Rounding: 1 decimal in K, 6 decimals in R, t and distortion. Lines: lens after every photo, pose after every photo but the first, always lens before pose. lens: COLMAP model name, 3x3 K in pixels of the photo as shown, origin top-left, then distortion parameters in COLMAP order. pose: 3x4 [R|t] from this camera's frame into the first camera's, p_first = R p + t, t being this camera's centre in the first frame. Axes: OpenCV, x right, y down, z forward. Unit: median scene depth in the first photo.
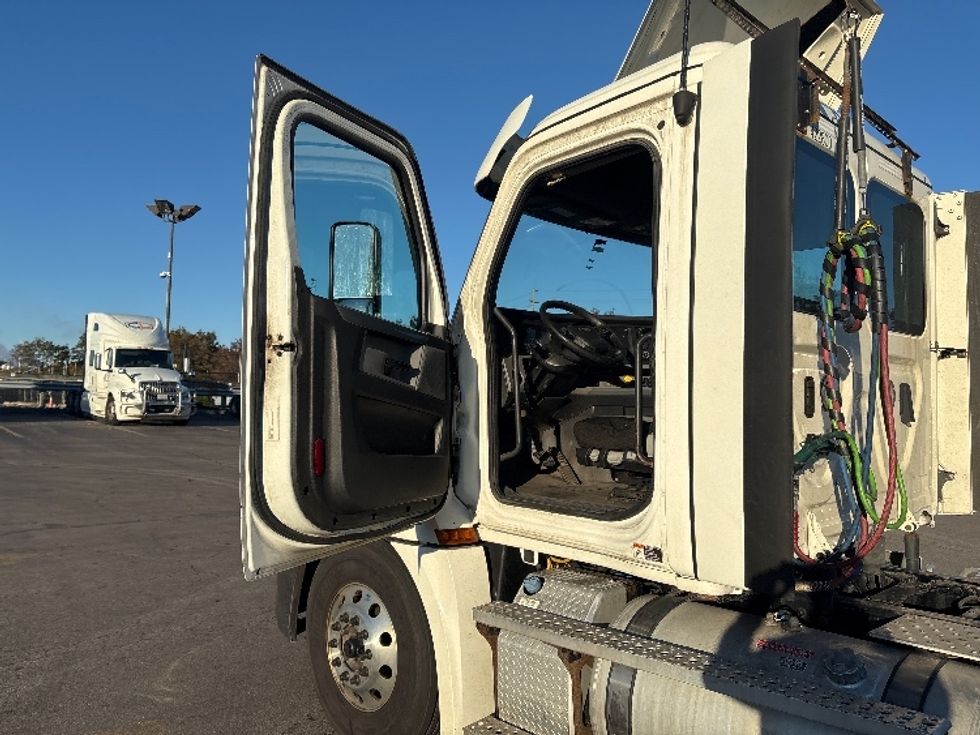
lens RADIAL K [[717.1, 0, 490.0], [0, 717.1, 367.5], [0, 0, 1]] dist [0.010735, 0.003790]
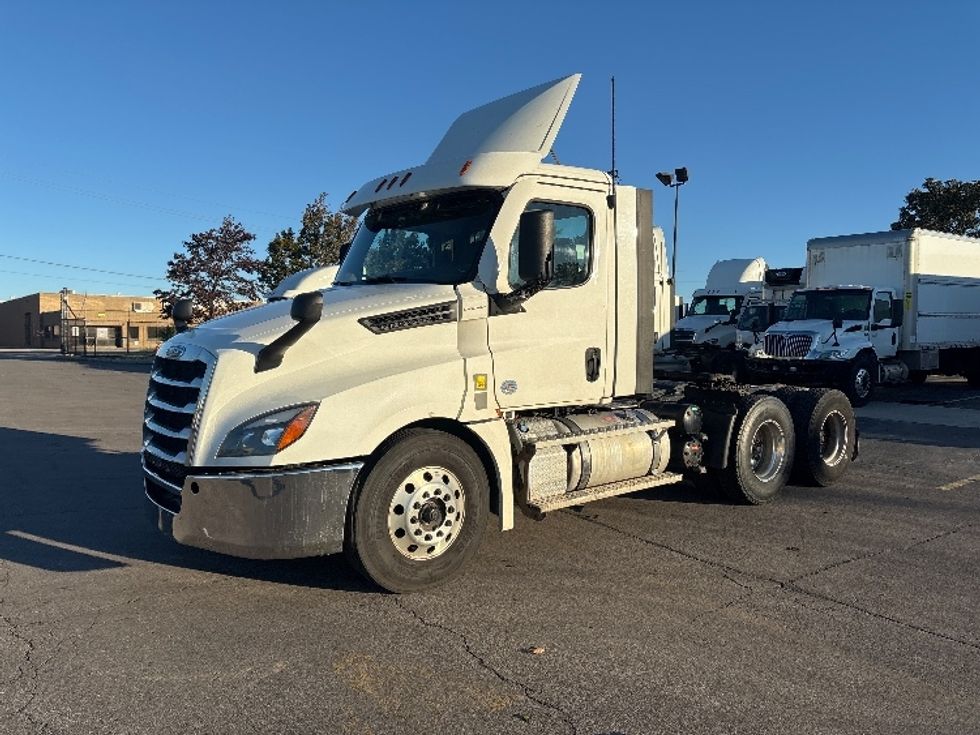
lens RADIAL K [[740.6, 0, 490.0], [0, 740.6, 367.5], [0, 0, 1]] dist [0.110645, -0.137042]
pose [[0.076747, -0.074205, 0.994285, -0.269841], [-0.050056, 0.995682, 0.078173, 0.001345], [-0.995793, -0.055769, 0.072701, 0.142856]]
